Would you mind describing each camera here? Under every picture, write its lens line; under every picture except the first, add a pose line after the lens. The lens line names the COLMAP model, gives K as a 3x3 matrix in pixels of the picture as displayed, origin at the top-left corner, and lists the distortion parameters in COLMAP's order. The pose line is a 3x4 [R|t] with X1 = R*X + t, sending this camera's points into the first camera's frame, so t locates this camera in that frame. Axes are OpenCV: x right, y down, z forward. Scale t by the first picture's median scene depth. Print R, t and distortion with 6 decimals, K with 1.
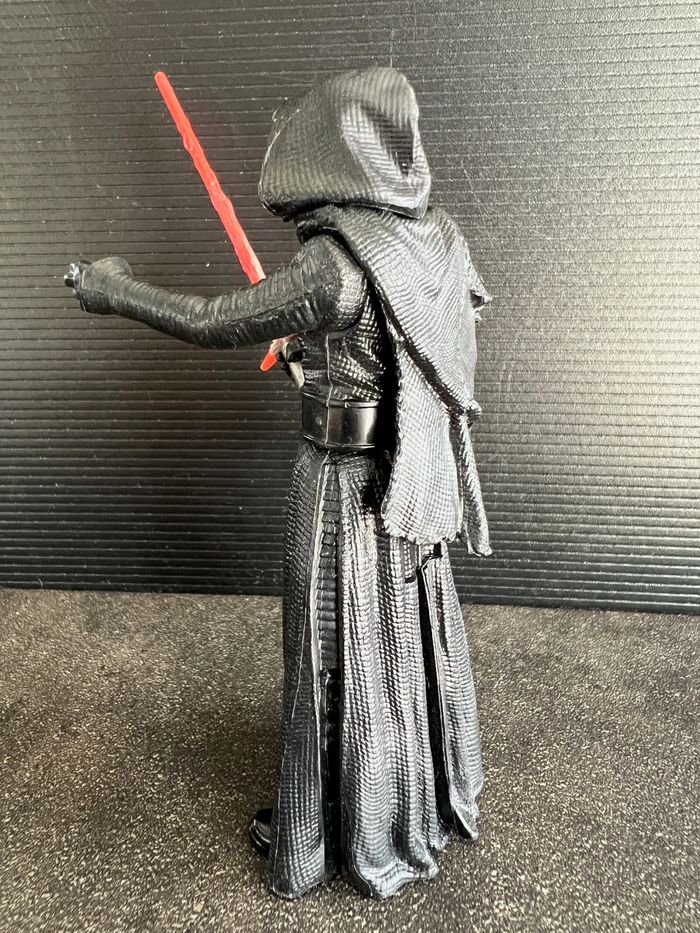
lens RADIAL K [[728.8, 0, 314.3], [0, 728.8, 441.7], [0, 0, 1]] dist [-0.020264, 0.009884]
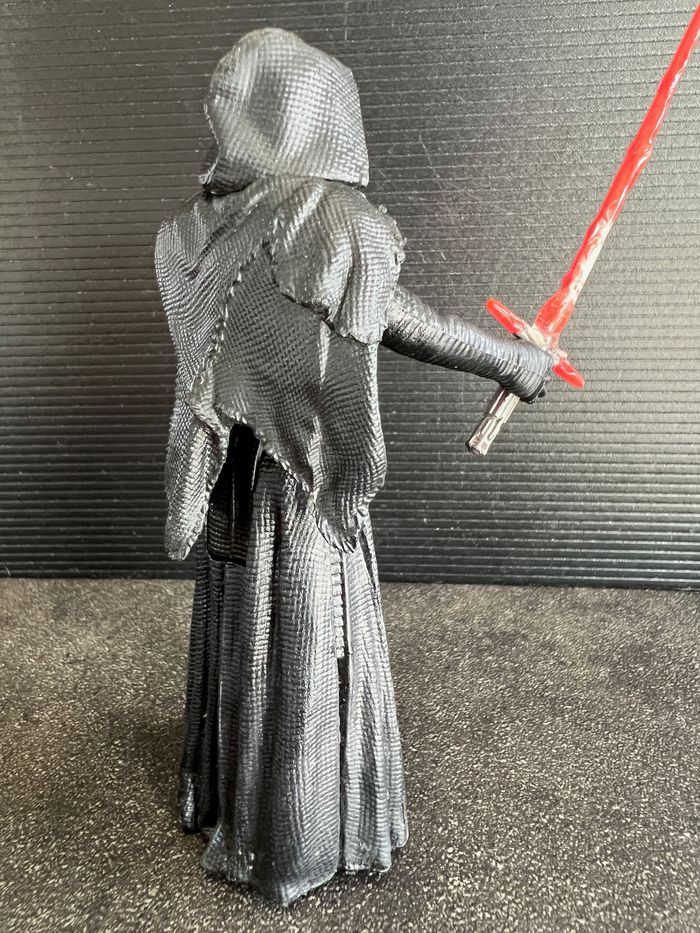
lens RADIAL K [[728.8, 0, 315.7], [0, 728.8, 442.4], [0, 0, 1]] dist [-0.020264, 0.009884]
pose [[0.999725, -0.019277, 0.013344, 0.040466], [0.018959, 0.999544, 0.023498, 0.003034], [-0.013791, -0.023238, 0.999635, 0.008557]]
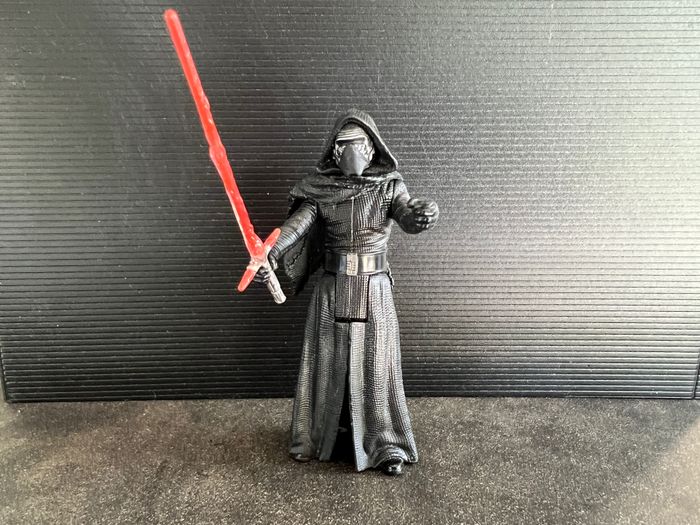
lens RADIAL K [[544.6, 0, 336.5], [0, 544.6, 293.8], [0, 0, 1]] dist [-0.015983, 0.012300]
pose [[0.992461, -0.017852, 0.121252, -0.155980], [0.022376, 0.999099, -0.036054, 0.033454], [-0.120499, 0.038495, 0.991967, -0.248125]]
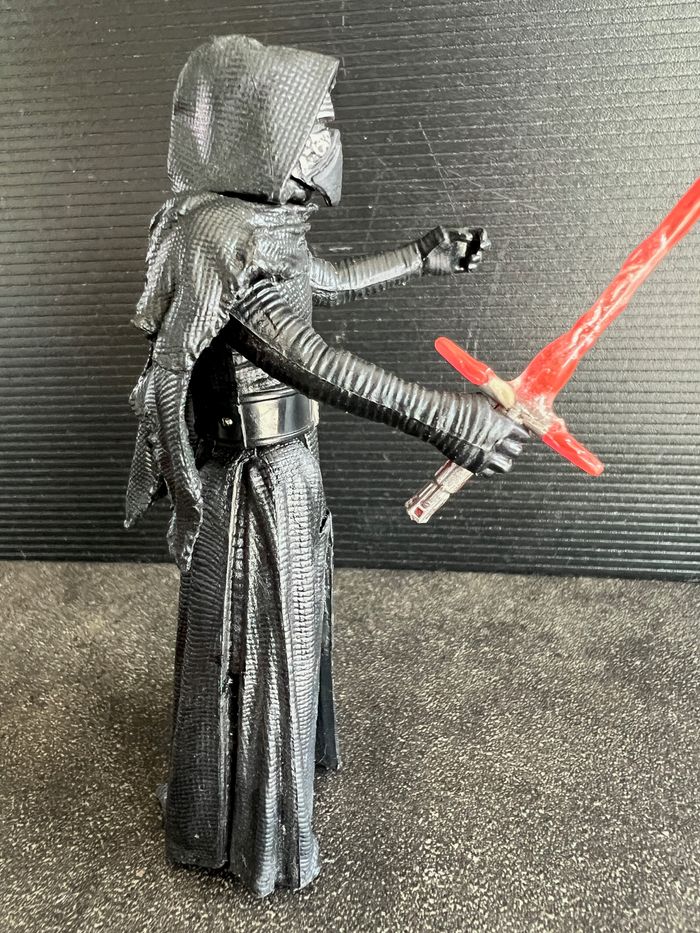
lens RADIAL K [[728.8, 0, 315.3], [0, 728.8, 443.0], [0, 0, 1]] dist [-0.020264, 0.009884]
pose [[0.999142, -0.017252, -0.037657, 0.092602], [0.019702, 0.997646, 0.065687, -0.027184], [0.036435, -0.066372, 0.997129, 0.003043]]
